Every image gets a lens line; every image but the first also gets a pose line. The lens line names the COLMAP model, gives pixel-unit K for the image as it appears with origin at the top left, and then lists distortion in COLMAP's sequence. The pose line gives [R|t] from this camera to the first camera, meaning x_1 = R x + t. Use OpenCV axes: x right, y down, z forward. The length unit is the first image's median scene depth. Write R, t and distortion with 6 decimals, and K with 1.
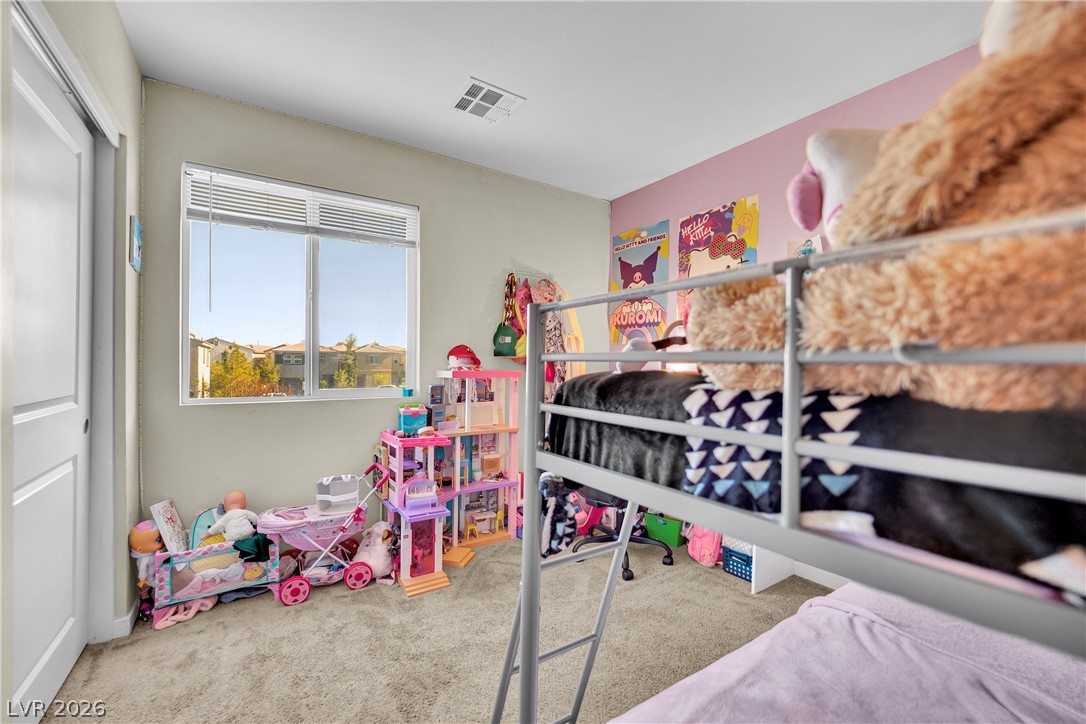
lens RADIAL K [[450.1, 0, 538.8], [0, 450.1, 368.7], [0, 0, 1]] dist [-0.015404, -0.000198]
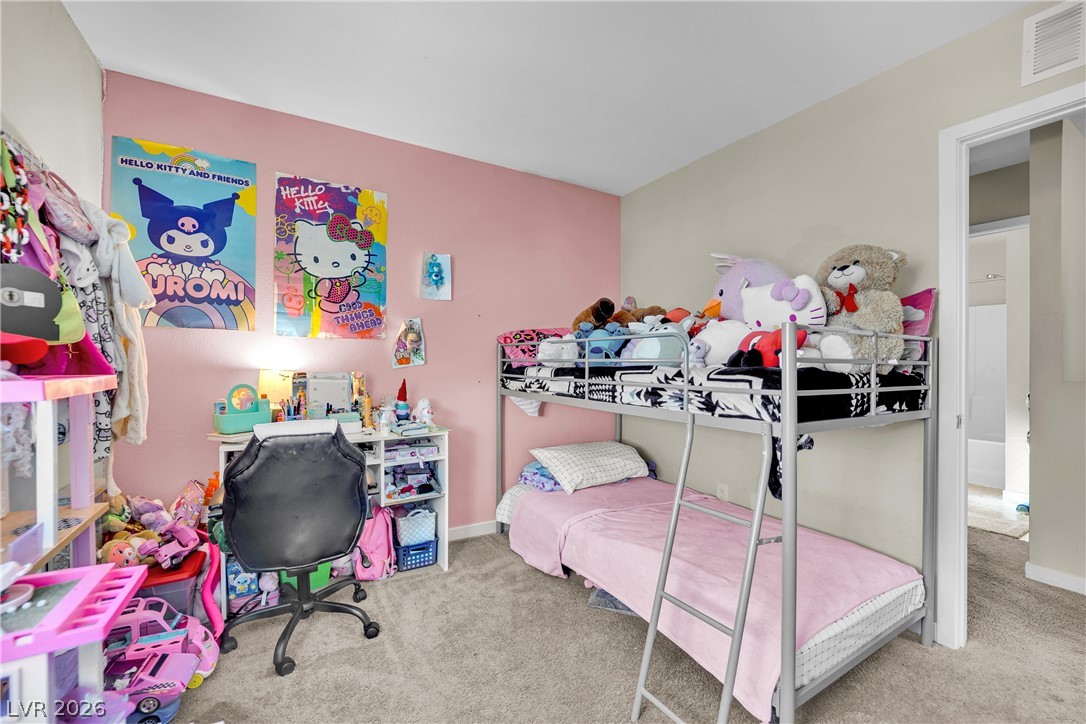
lens RADIAL K [[450.1, 0, 538.3], [0, 450.1, 360.7], [0, 0, 1]] dist [-0.015404, -0.000198]
pose [[0.045235, -0.001142, 0.998976, -0.445819], [0.004177, 0.999991, 0.000954, -0.008073], [-0.998968, 0.004130, 0.045240, 0.531258]]
